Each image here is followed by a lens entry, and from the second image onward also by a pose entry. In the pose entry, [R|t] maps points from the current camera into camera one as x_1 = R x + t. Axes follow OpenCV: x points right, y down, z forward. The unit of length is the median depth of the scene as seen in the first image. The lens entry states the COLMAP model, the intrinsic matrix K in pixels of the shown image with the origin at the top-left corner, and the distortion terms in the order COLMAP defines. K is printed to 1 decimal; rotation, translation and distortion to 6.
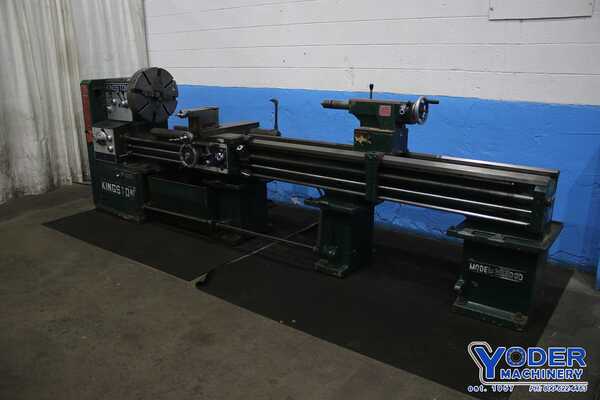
lens RADIAL K [[499.4, 0, 302.8], [0, 499.4, 200.4], [0, 0, 1]] dist [-0.122145, 0.037039]
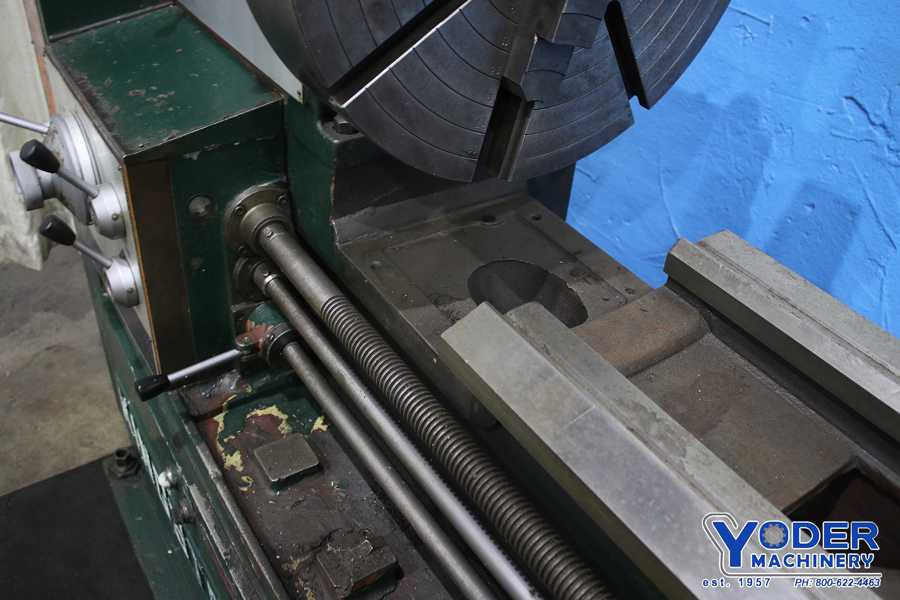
lens RADIAL K [[807.4, 0, 443.2], [0, 807.4, 305.1], [0, 0, 1]] dist [-0.134679, 0.121232]
pose [[0.939654, 0.261419, -0.220703, -0.276451], [-0.167192, 0.913692, 0.370424, -0.200068], [0.298491, -0.311170, 0.902262, 0.868454]]
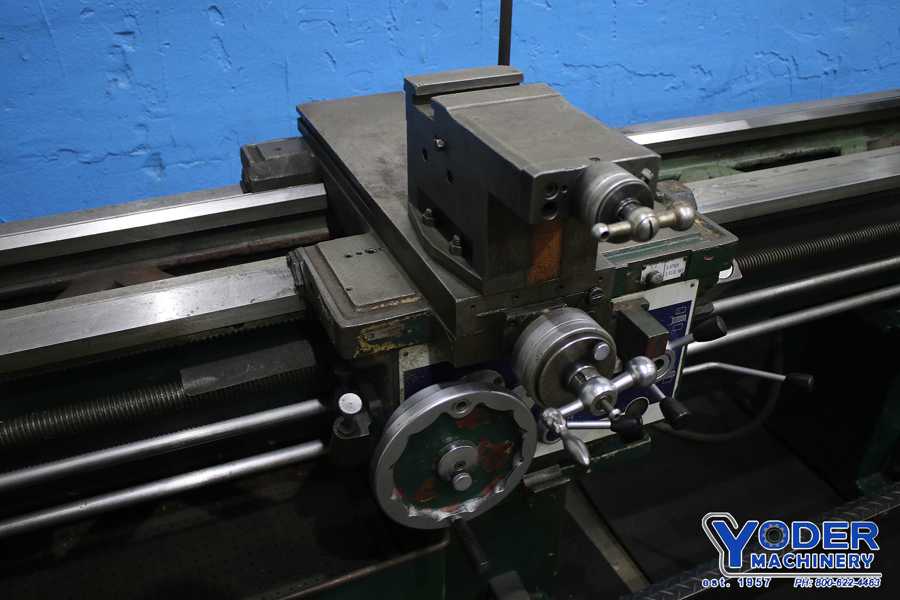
lens RADIAL K [[807.4, 0, 442.1], [0, 807.4, 301.8], [0, 0, 1]] dist [-0.134679, 0.121232]
pose [[0.503867, -0.451693, 0.736269, -0.331531], [0.228603, 0.891718, 0.390614, -0.192002], [-0.832982, -0.028505, 0.552565, 0.761822]]
